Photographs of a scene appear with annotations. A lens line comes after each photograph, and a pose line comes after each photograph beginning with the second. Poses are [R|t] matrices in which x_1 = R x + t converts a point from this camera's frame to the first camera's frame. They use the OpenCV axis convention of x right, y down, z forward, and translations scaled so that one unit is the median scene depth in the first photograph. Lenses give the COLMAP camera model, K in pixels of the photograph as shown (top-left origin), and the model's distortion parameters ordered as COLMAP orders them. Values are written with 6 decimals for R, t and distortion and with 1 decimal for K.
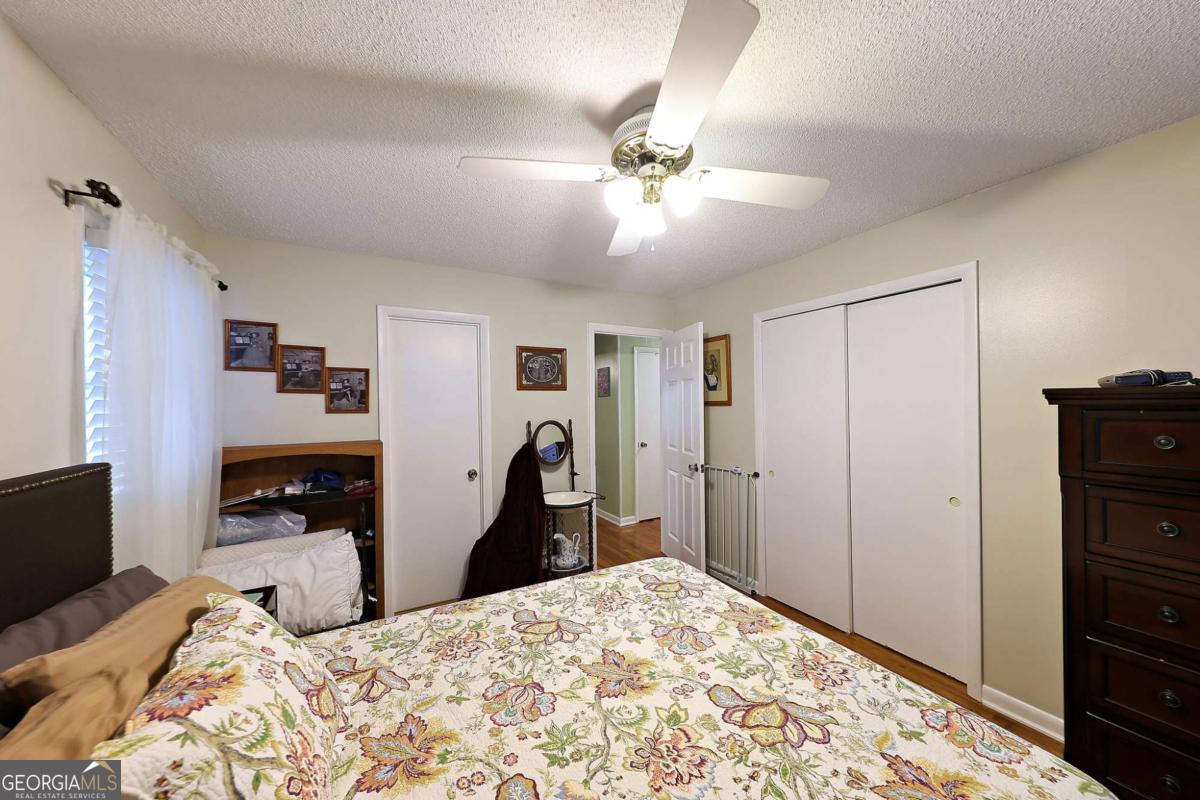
lens RADIAL K [[419.9, 0, 600.0], [0, 419.9, 400.0], [0, 0, 1]] dist [0.002258, 0.000229]
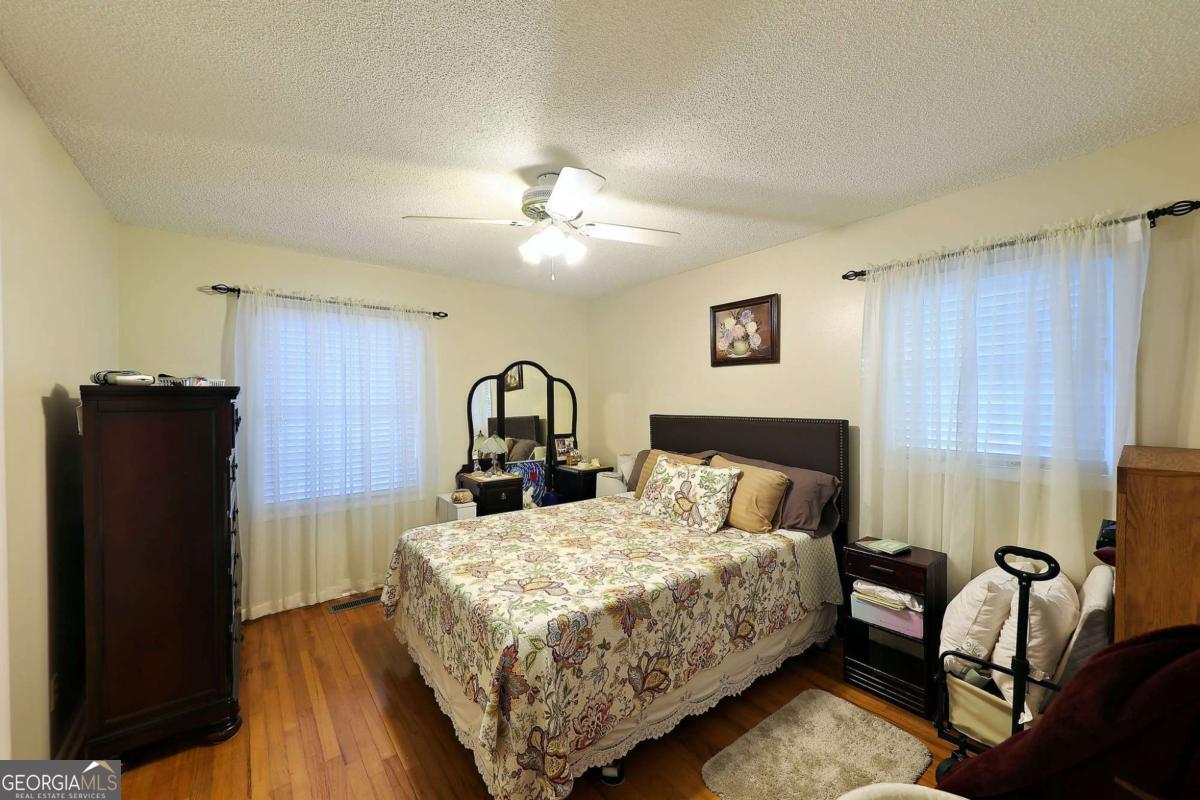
lens RADIAL K [[470.9, 0, 600.0], [0, 470.9, 400.0], [0, 0, 1]] dist [-0.000032, -0.000001]
pose [[-0.987440, 0.015775, -0.157206, 0.220535], [0.015838, 0.999874, 0.000849, 0.030441], [0.157200, -0.001651, -0.987565, 2.494975]]
